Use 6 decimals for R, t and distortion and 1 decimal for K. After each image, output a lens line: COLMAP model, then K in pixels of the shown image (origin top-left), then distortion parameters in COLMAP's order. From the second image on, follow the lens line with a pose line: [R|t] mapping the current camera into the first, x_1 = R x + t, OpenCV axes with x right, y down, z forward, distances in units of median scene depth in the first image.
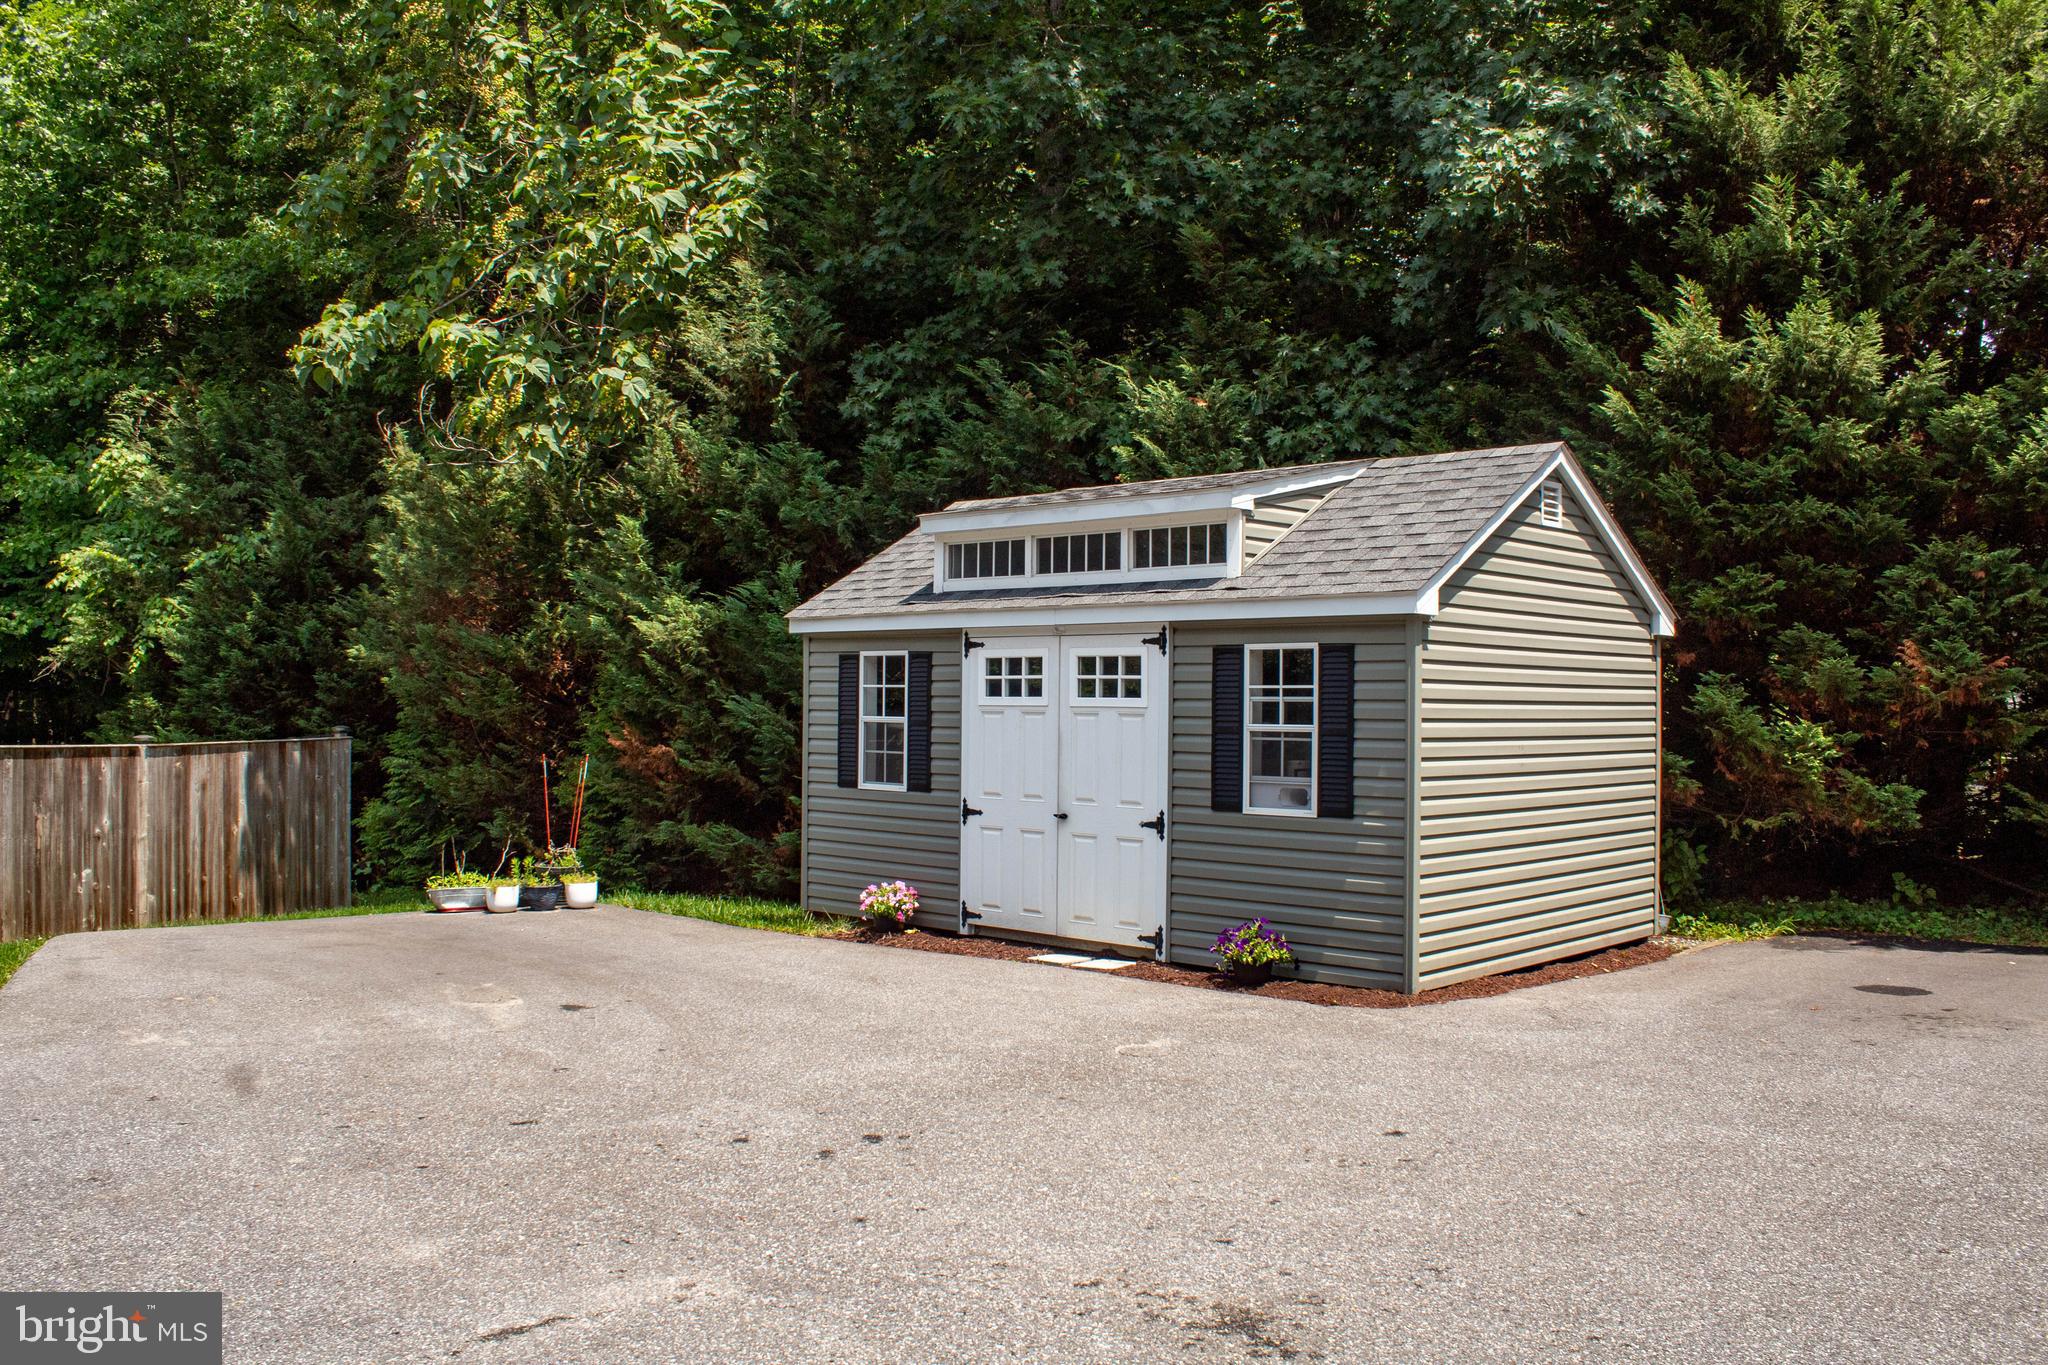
lens RADIAL K [[1713.2, 0, 1072.5], [0, 1713.2, 712.3], [0, 0, 1]] dist [-0.168256, 0.177388]
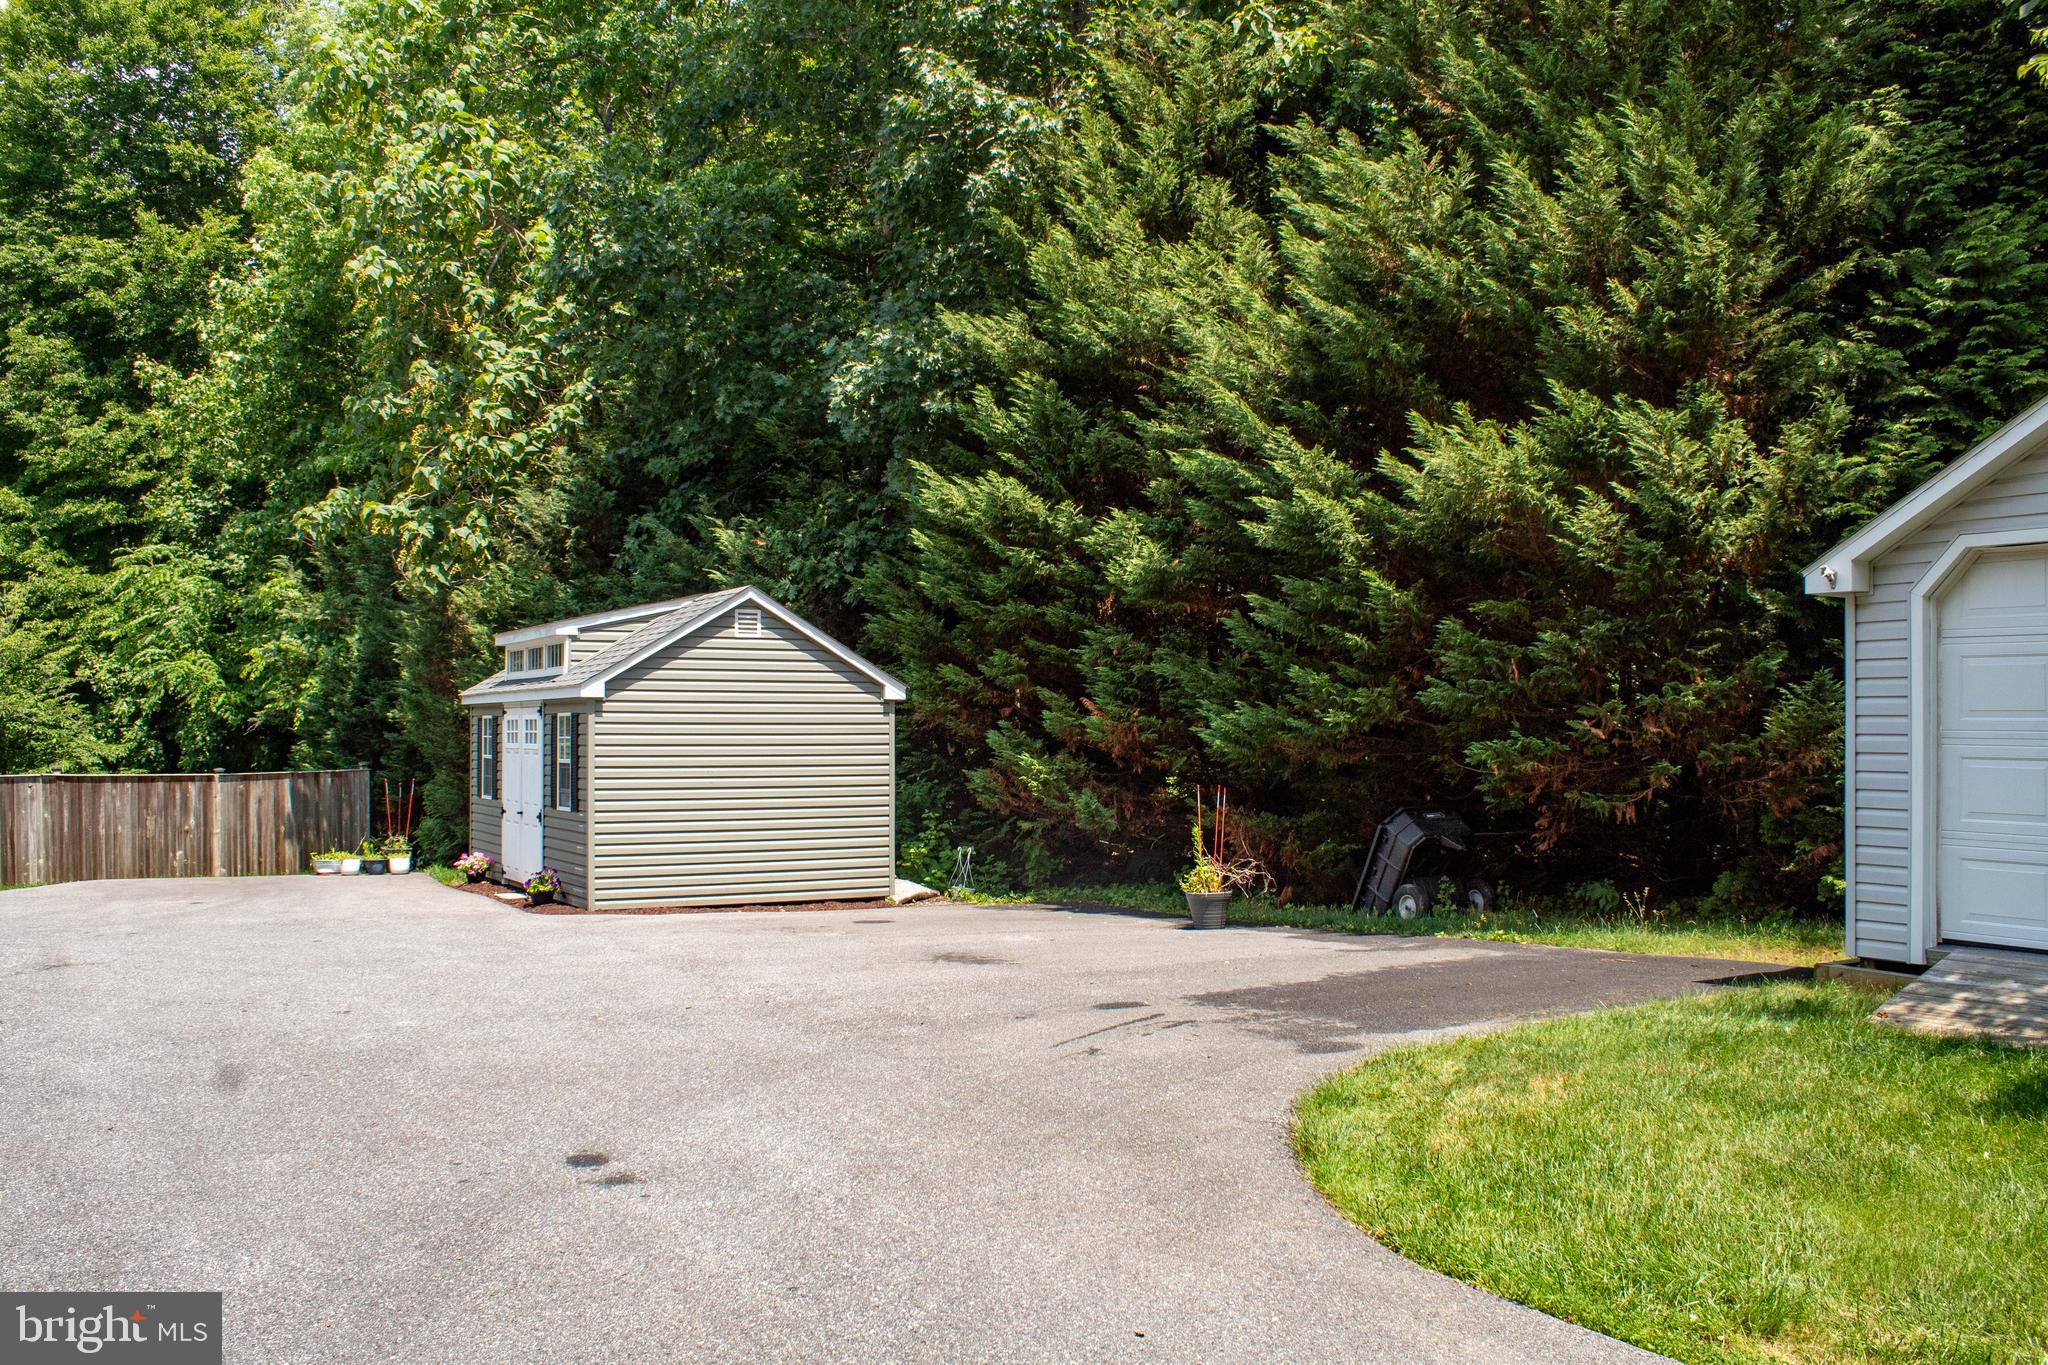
lens RADIAL K [[1713.2, 0, 1072.5], [0, 1713.2, 712.3], [0, 0, 1]] dist [-0.168256, 0.177388]
pose [[0.963291, -0.014131, -0.268088, 0.923842], [0.009167, 0.999763, -0.019758, -0.001563], [0.268304, 0.016575, 0.963192, -0.450544]]
